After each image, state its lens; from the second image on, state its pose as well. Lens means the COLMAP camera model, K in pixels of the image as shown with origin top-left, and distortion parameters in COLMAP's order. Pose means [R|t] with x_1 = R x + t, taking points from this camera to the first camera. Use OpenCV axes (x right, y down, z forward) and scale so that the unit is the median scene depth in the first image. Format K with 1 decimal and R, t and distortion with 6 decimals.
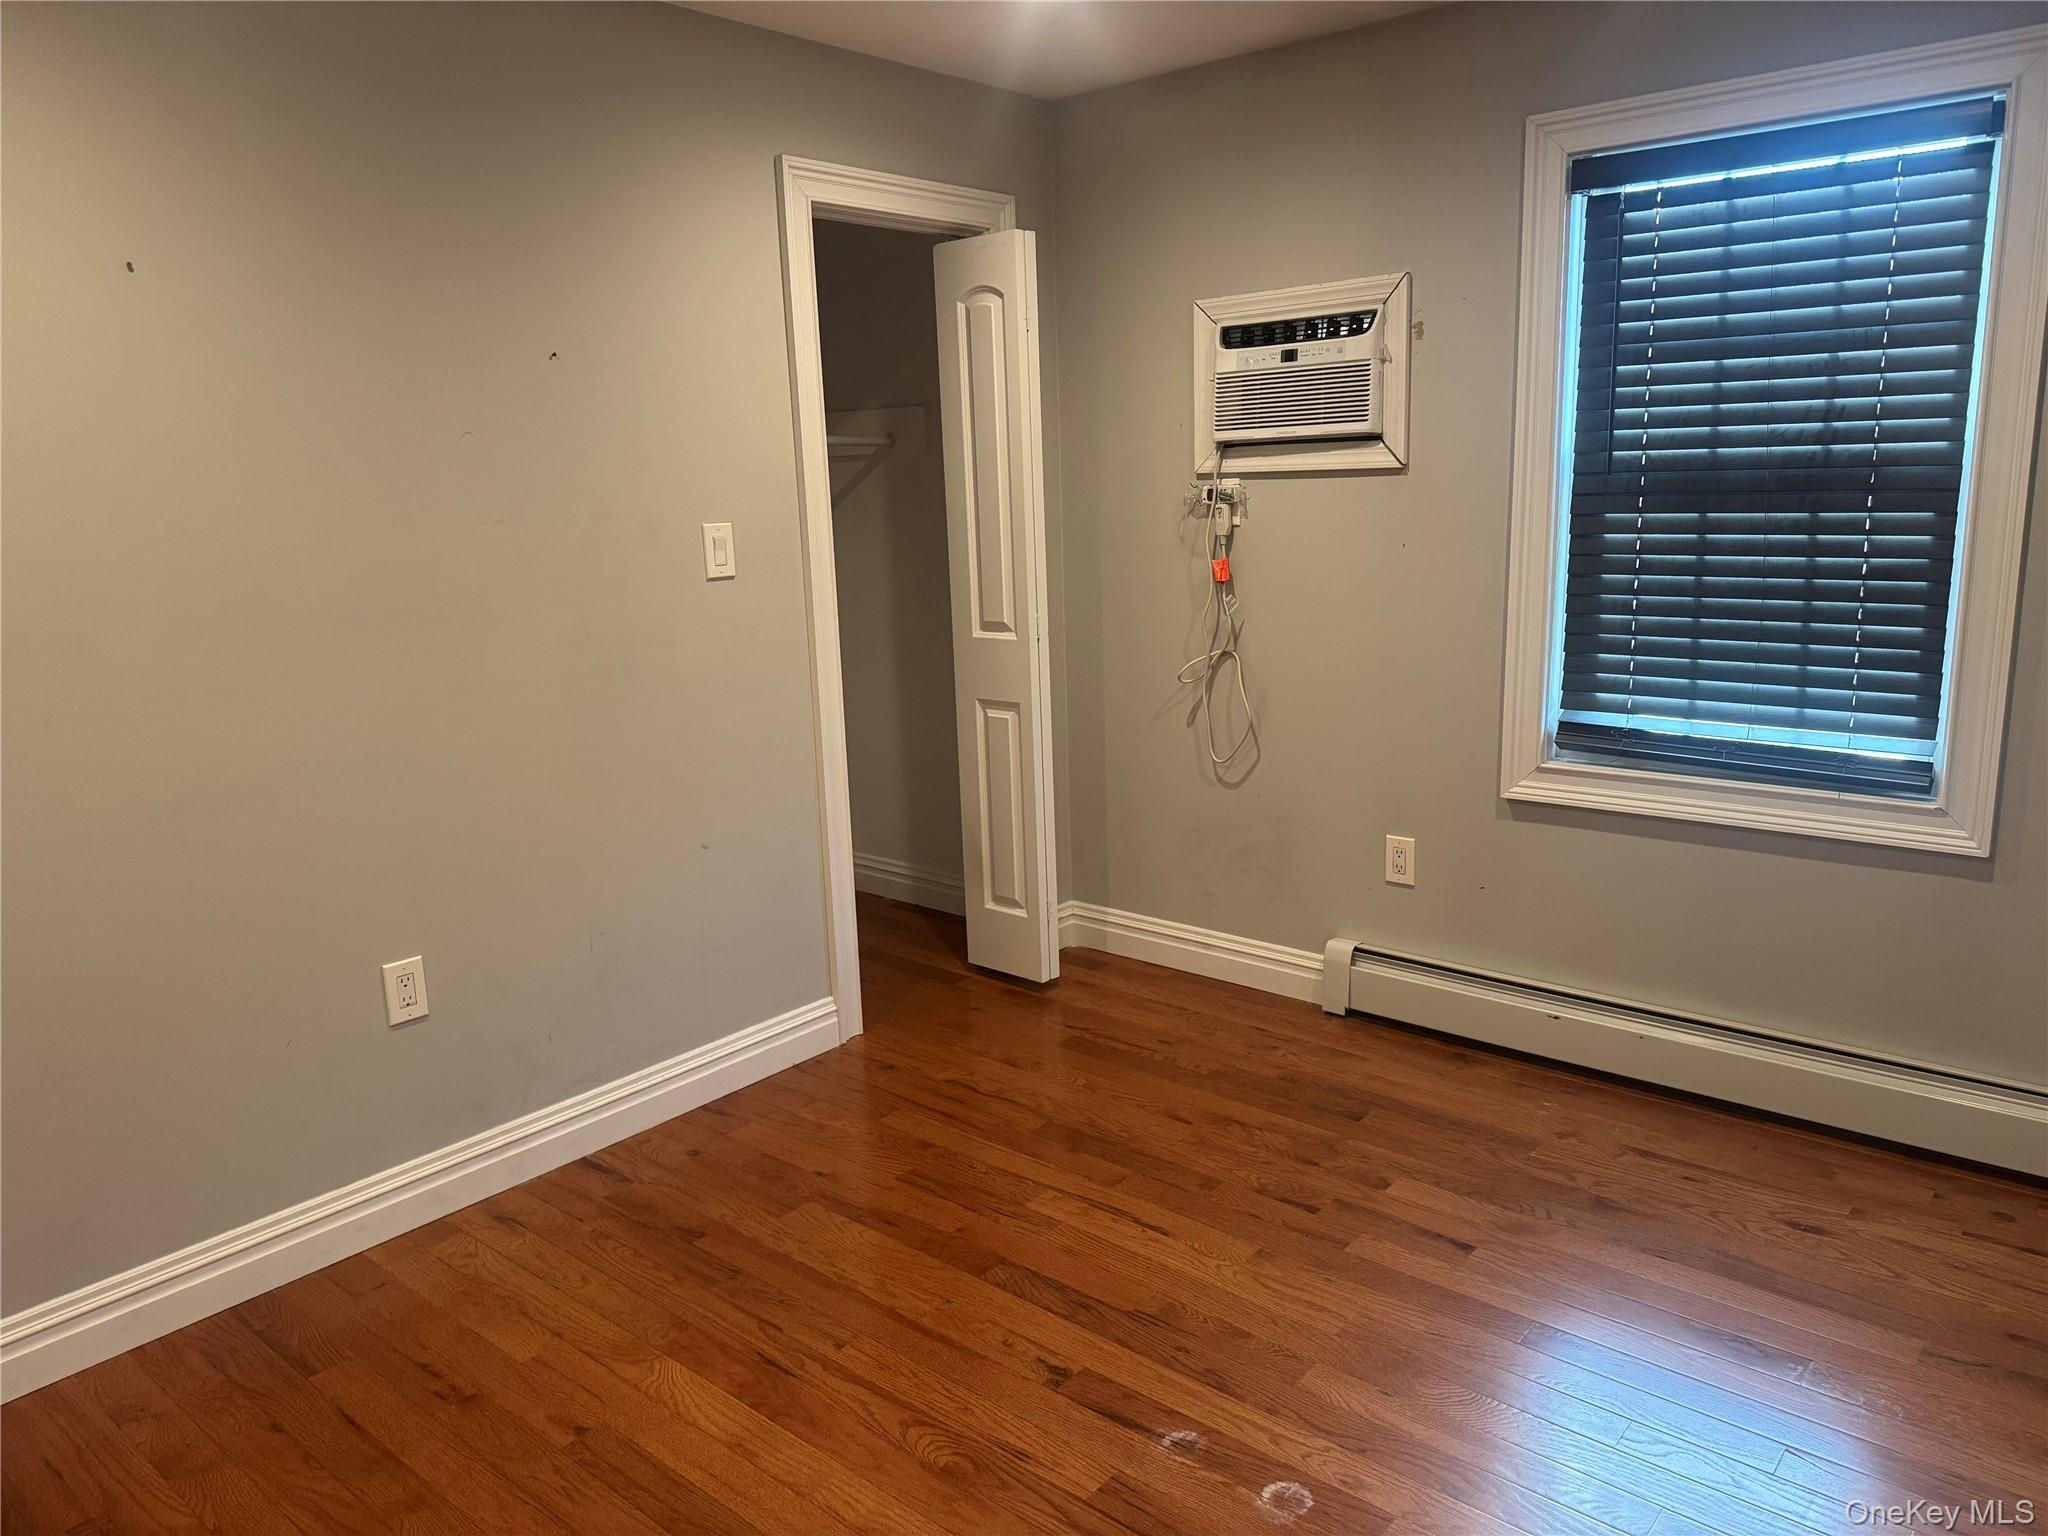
lens RADIAL K [[1442.7, 0, 1024.0], [0, 1442.7, 768.0], [0, 0, 1]] dist [0.074770, -0.070669]
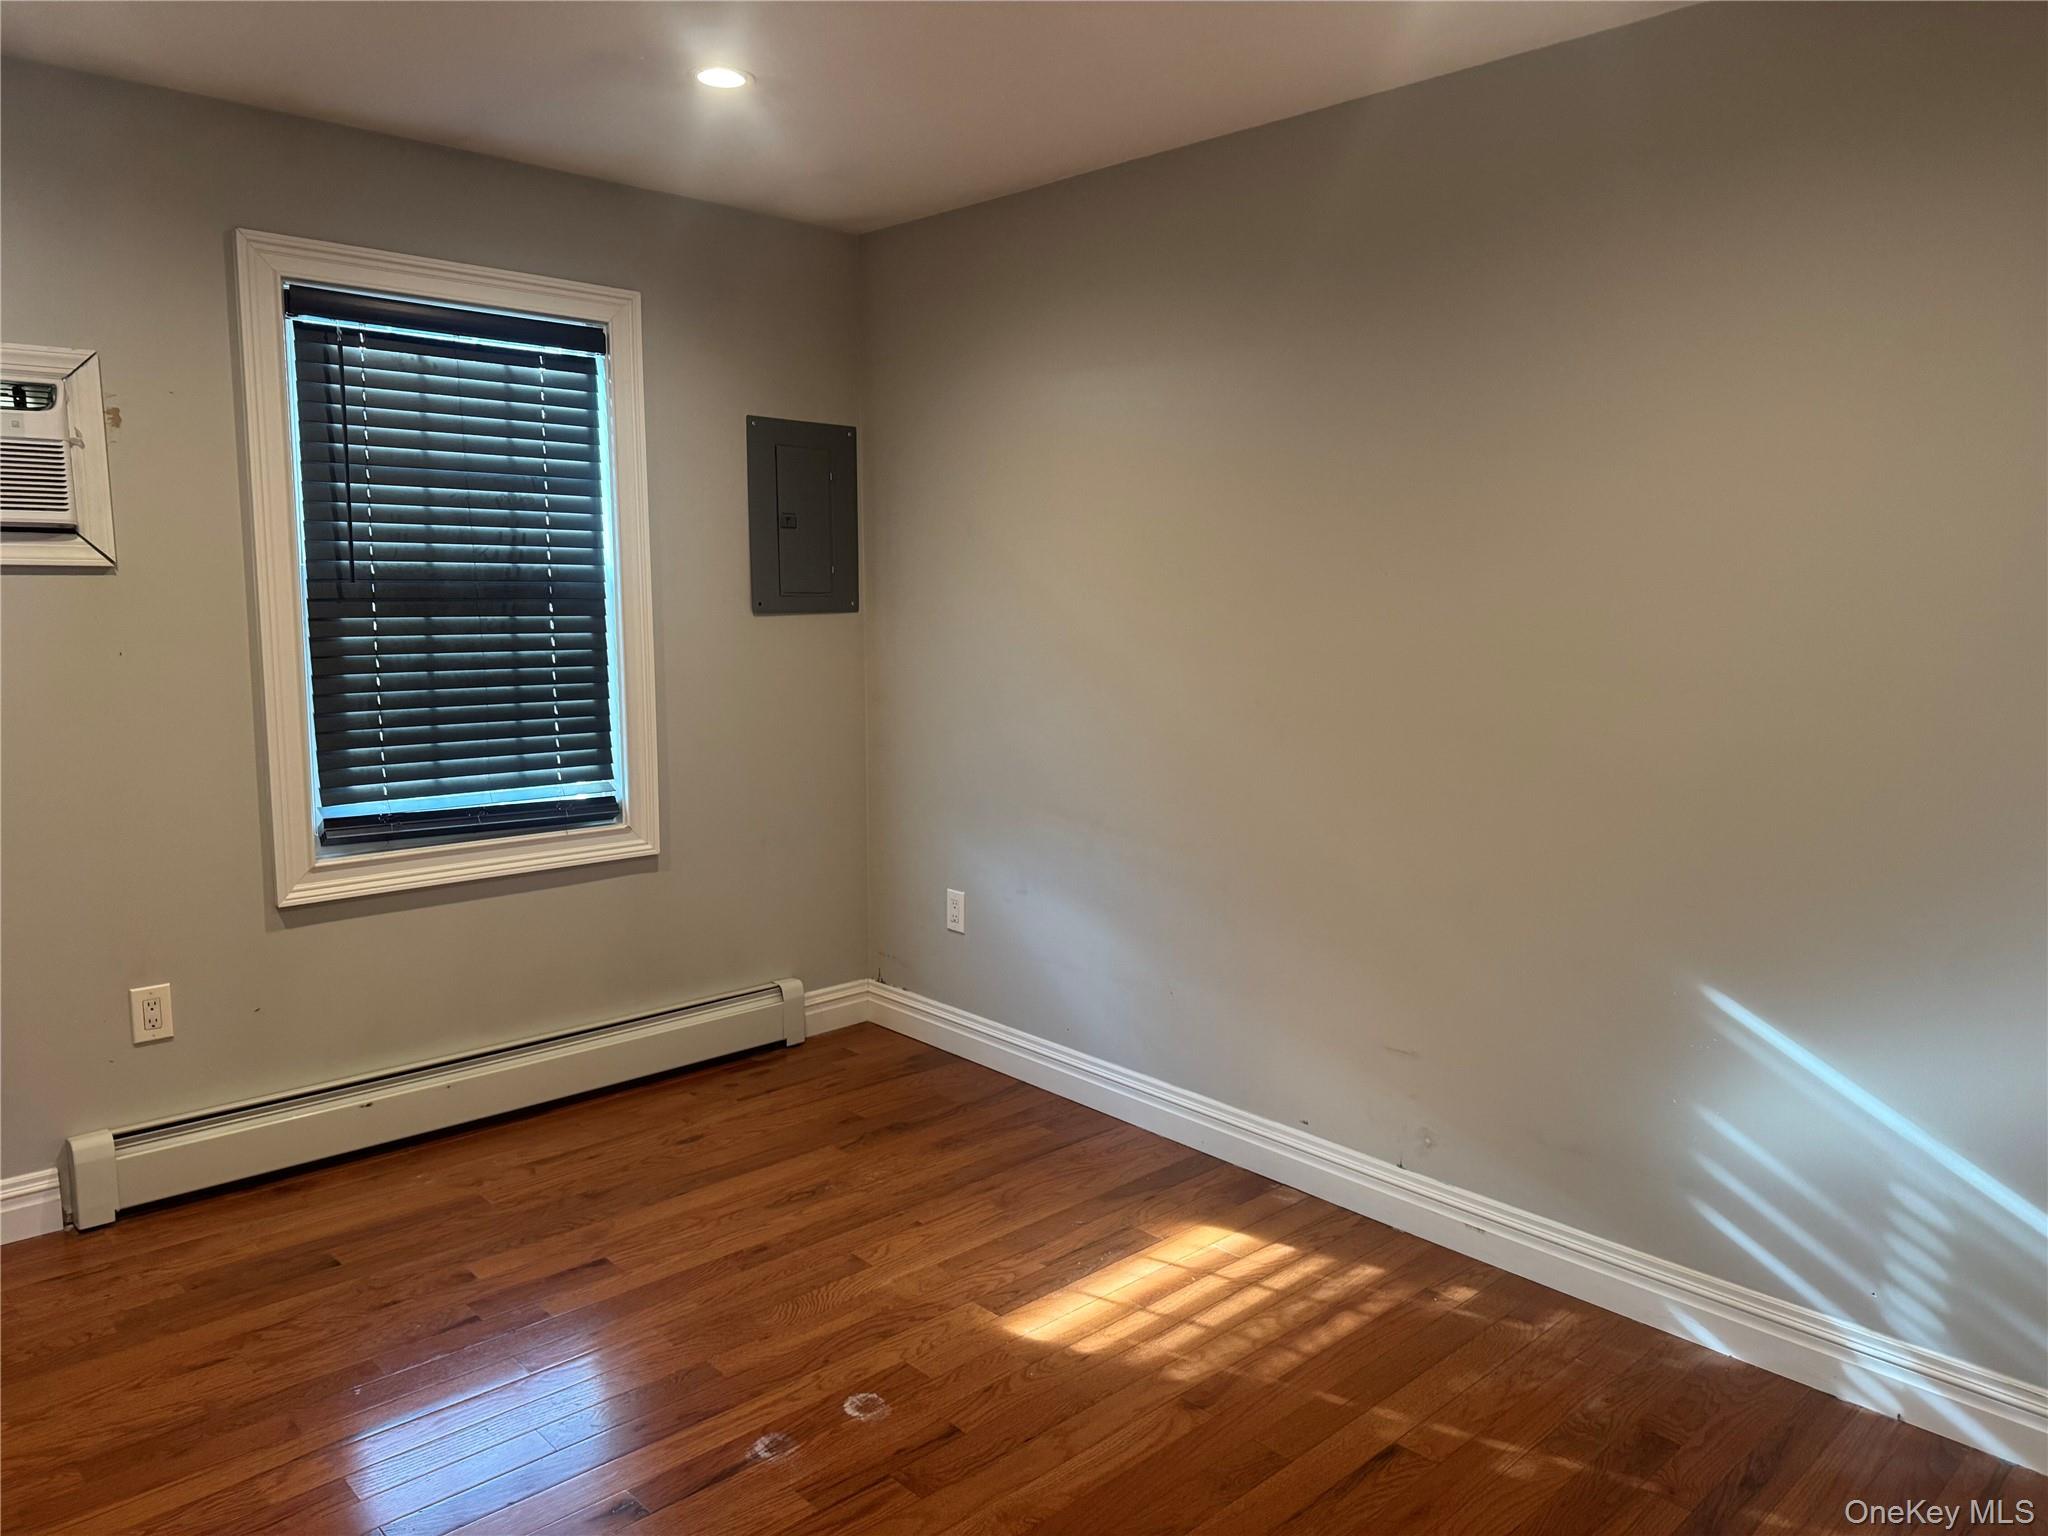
lens RADIAL K [[1442.7, 0, 1024.0], [0, 1442.7, 768.0], [0, 0, 1]] dist [0.074770, -0.070669]
pose [[0.118846, -0.101832, 0.987677, -0.632904], [0.193468, 0.978036, 0.077558, -0.056333], [-0.973882, 0.181866, 0.135937, 0.410350]]
